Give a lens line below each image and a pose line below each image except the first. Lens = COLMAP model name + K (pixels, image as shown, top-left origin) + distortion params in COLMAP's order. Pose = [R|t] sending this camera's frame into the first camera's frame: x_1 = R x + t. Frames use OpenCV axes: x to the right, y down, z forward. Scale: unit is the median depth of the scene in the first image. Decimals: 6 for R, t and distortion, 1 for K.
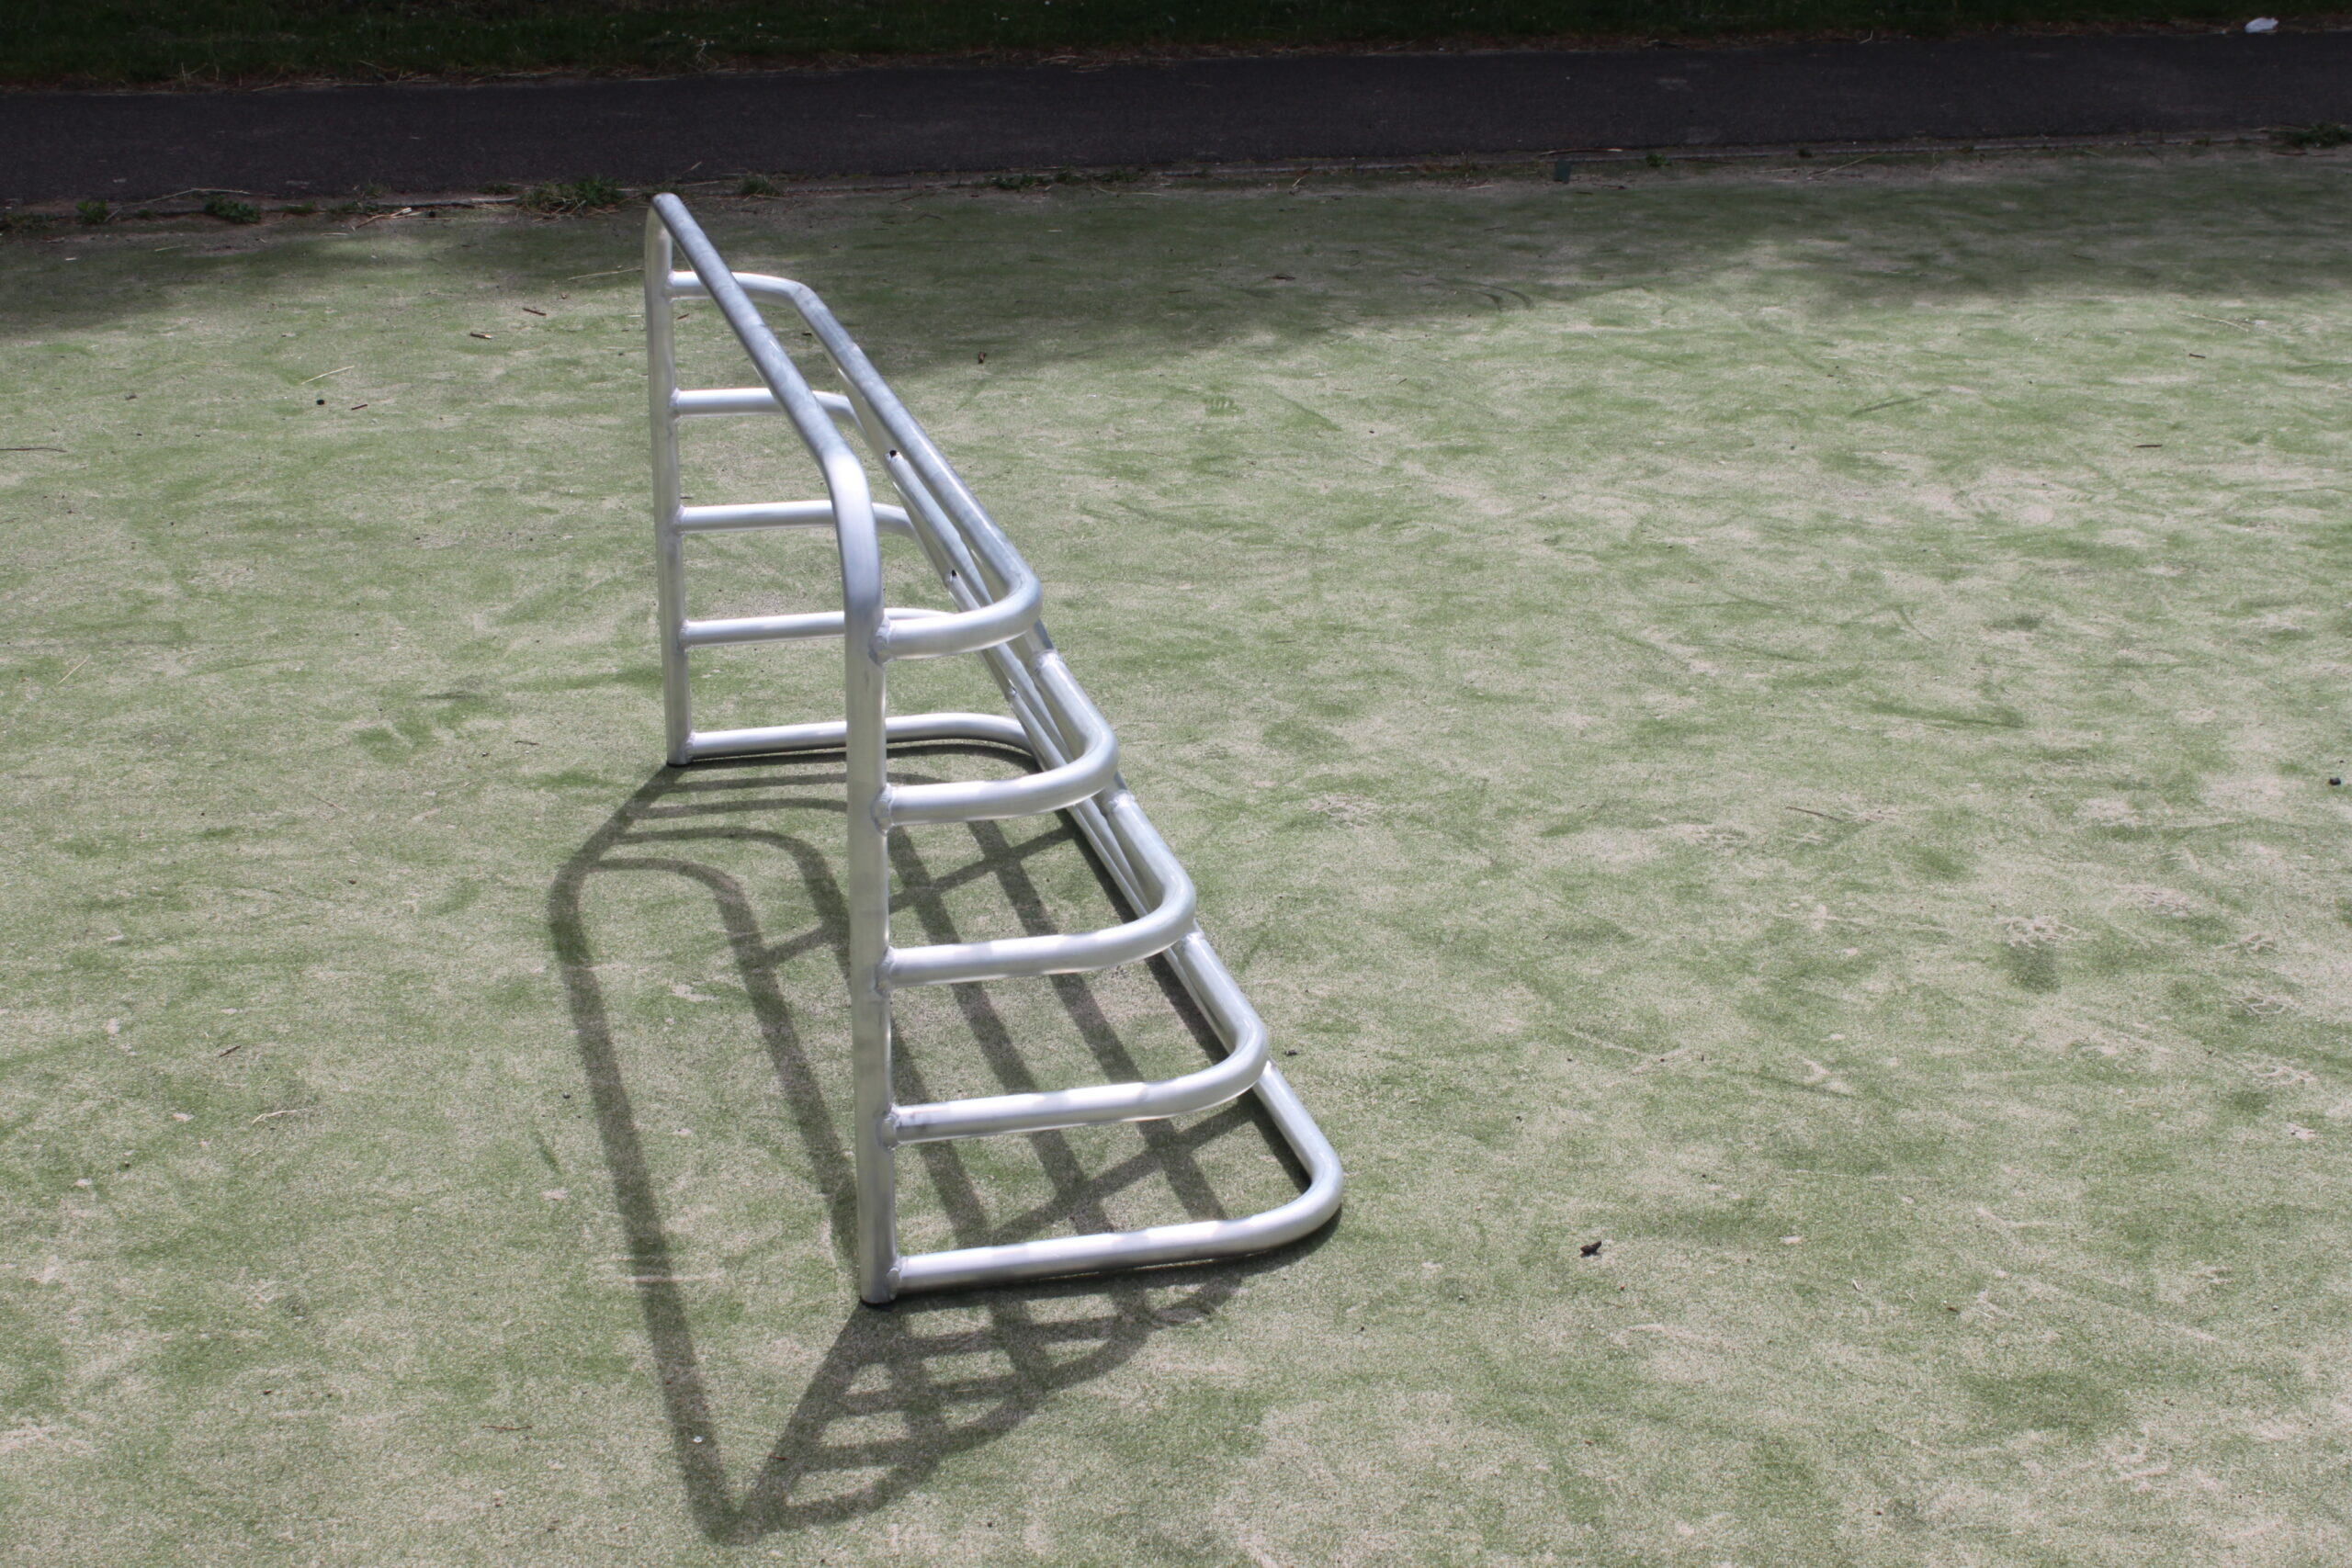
lens RADIAL K [[3507.8, 0, 1177.4], [0, 3507.8, 737.9], [0, 0, 1]] dist [-0.045830, 0.146853]
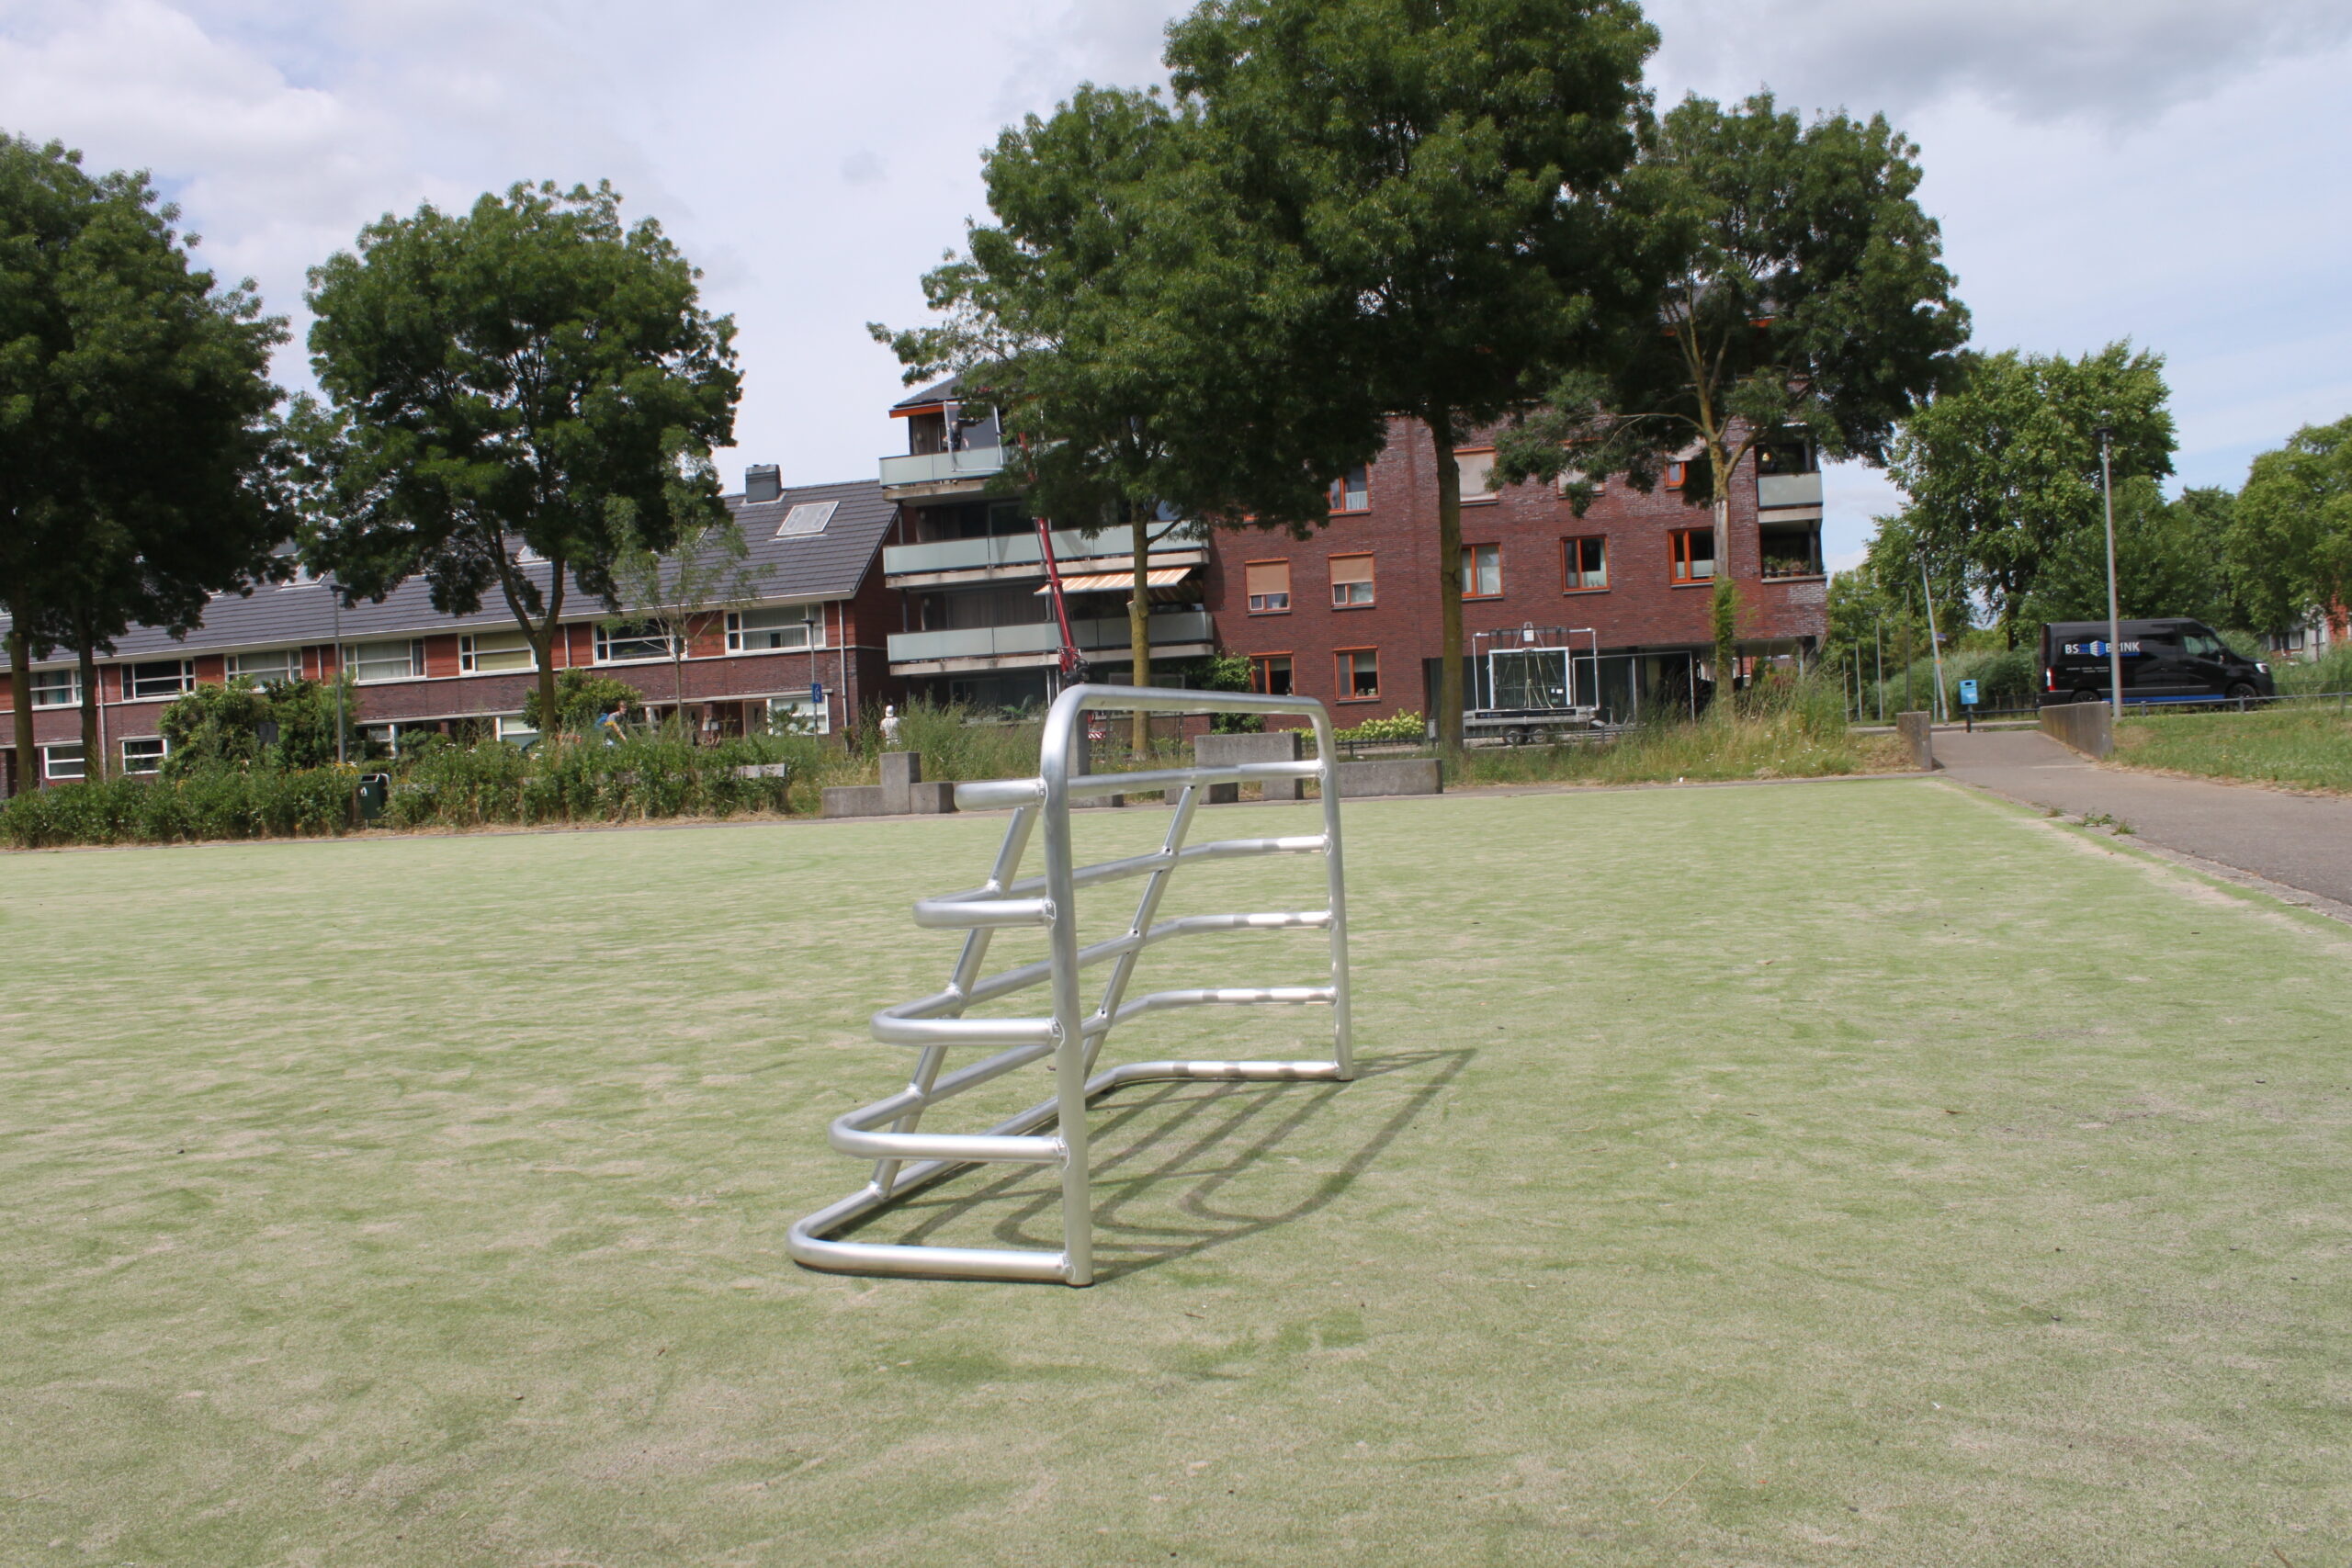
lens RADIAL K [[1948.4, 0, 1172.2], [0, 1948.4, 744.3], [0, 0, 1]] dist [-0.162085, 0.140882]
pose [[-0.843310, 0.039393, 0.535981, -0.511445], [0.217504, 0.937001, 0.273353, -0.307674], [-0.491447, 0.347099, -0.798750, 1.527465]]
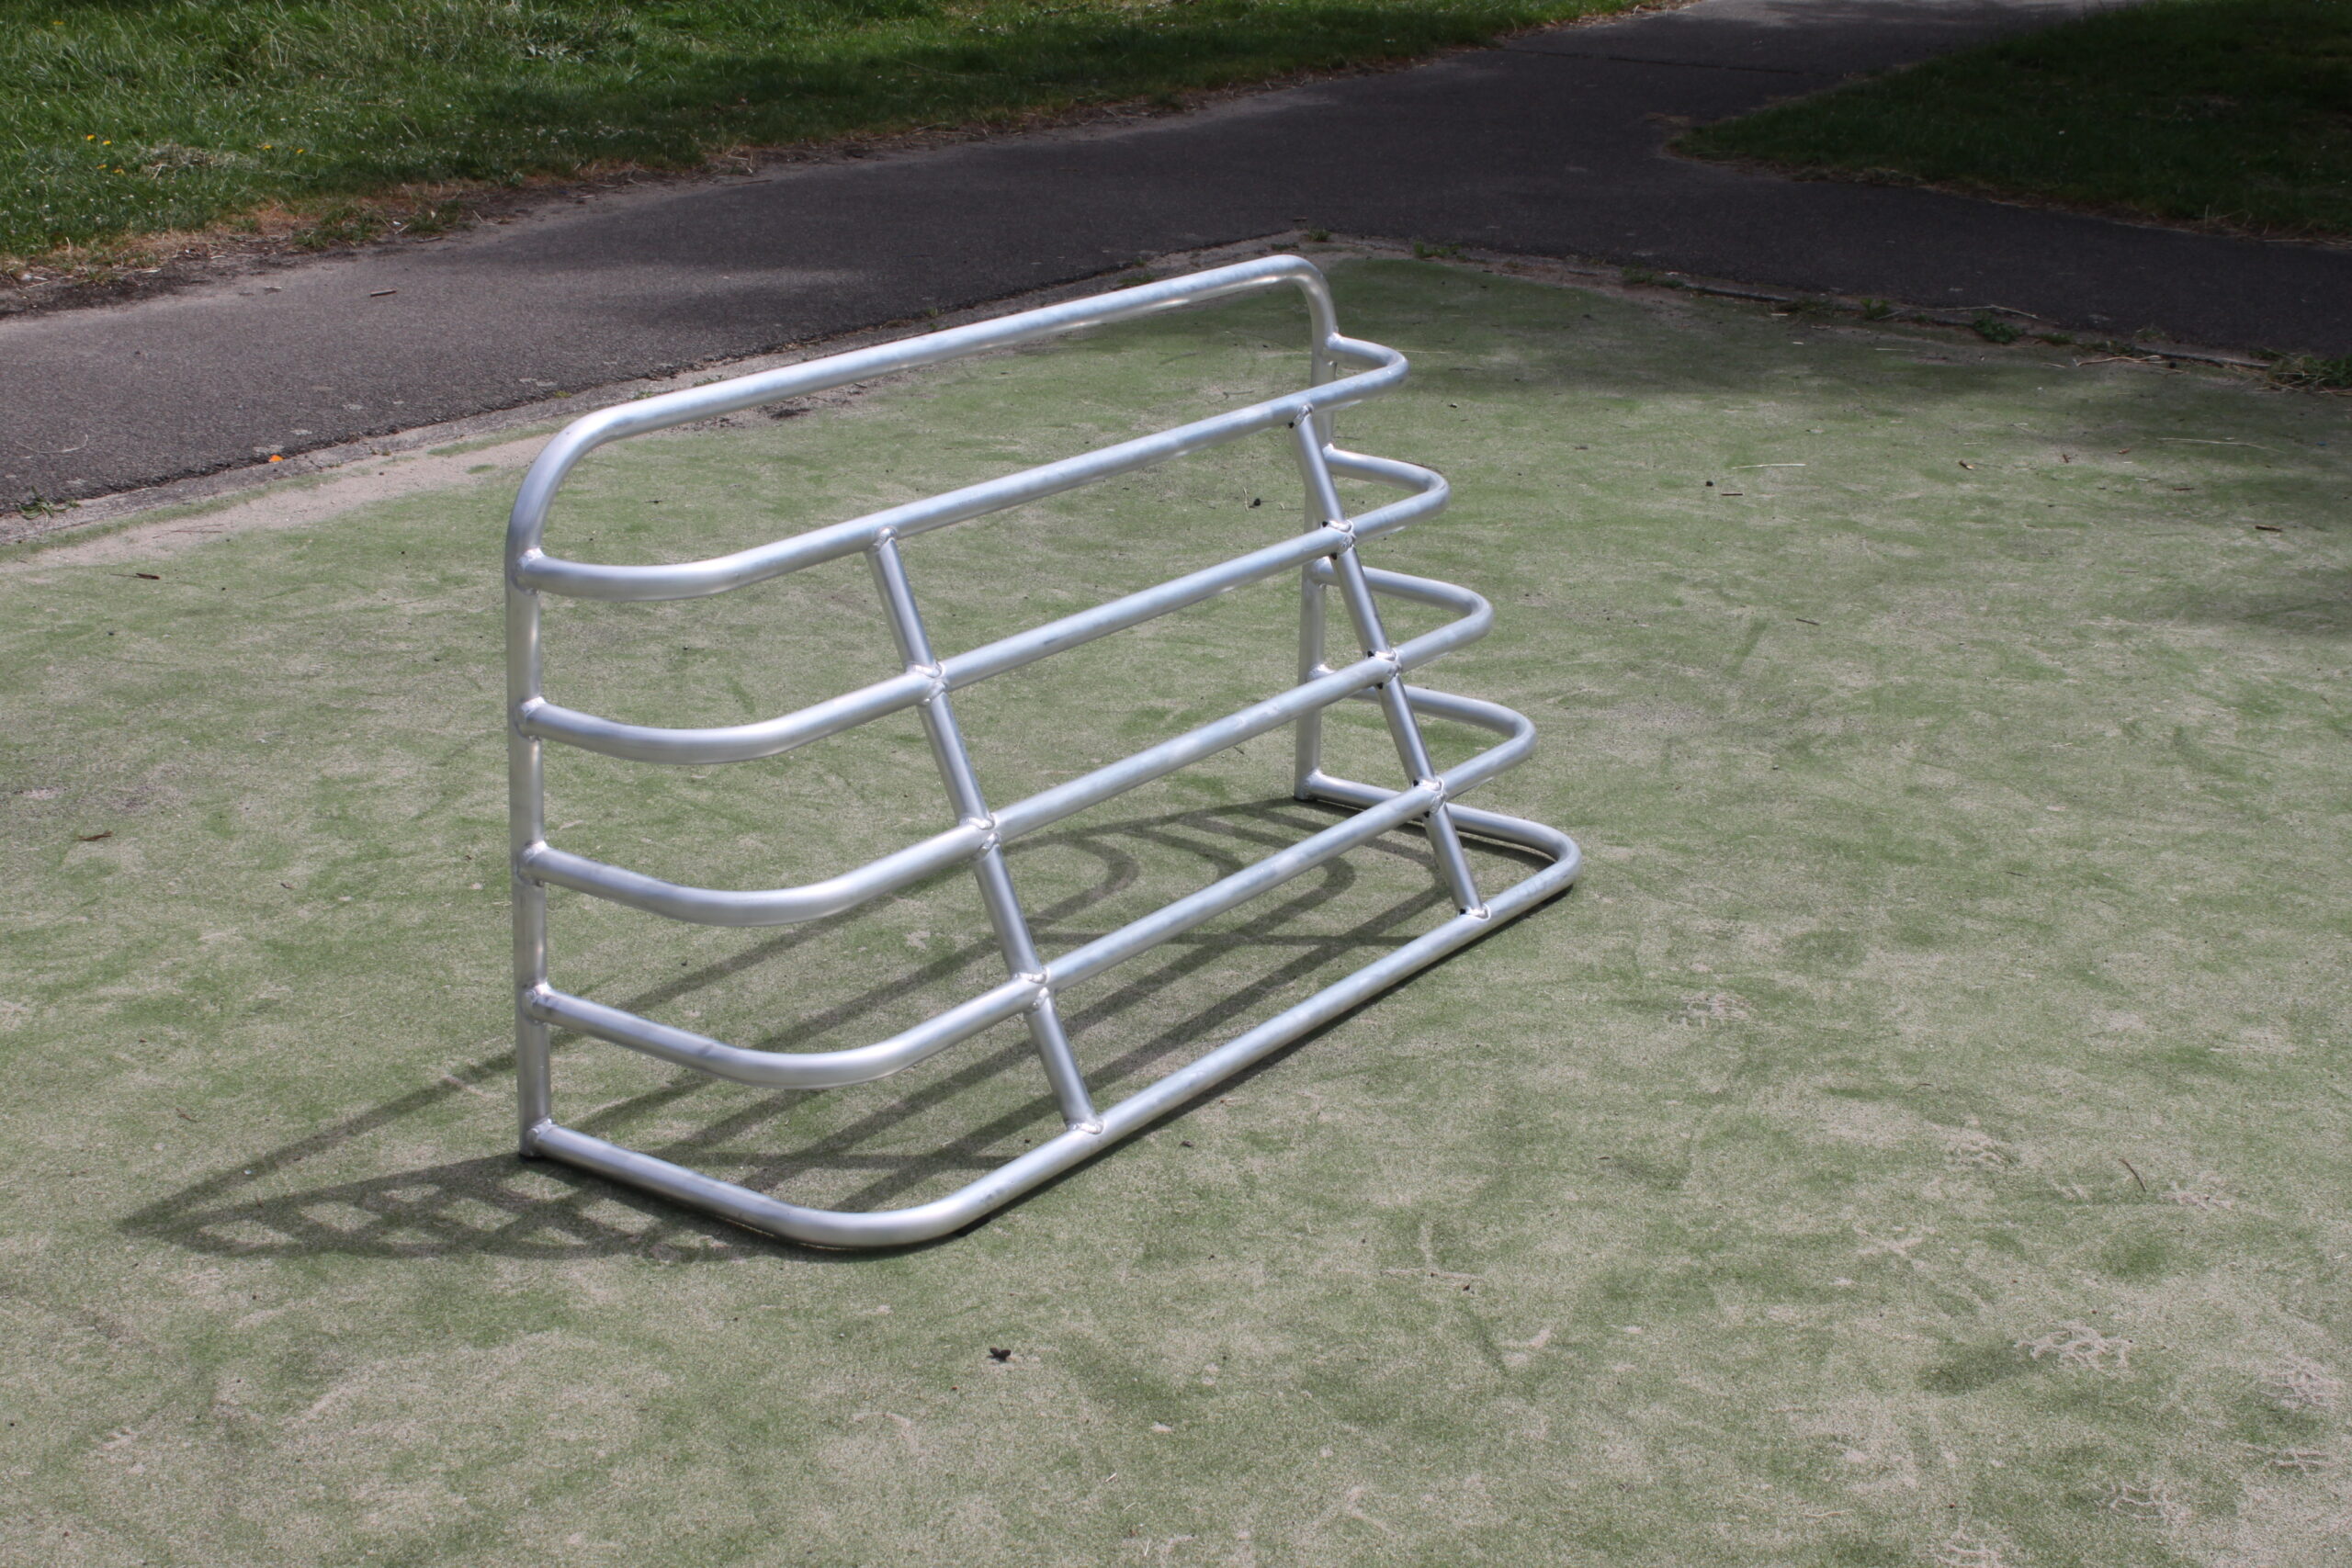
lens RADIAL K [[3507.8, 0, 1177.4], [0, 3507.8, 737.9], [0, 0, 1]] dist [-0.045830, 0.146853]
pose [[0.662175, 0.234014, -0.711872, 0.649418], [-0.267548, 0.961205, 0.067108, -0.079394], [0.699959, 0.146023, 0.699096, 0.260485]]
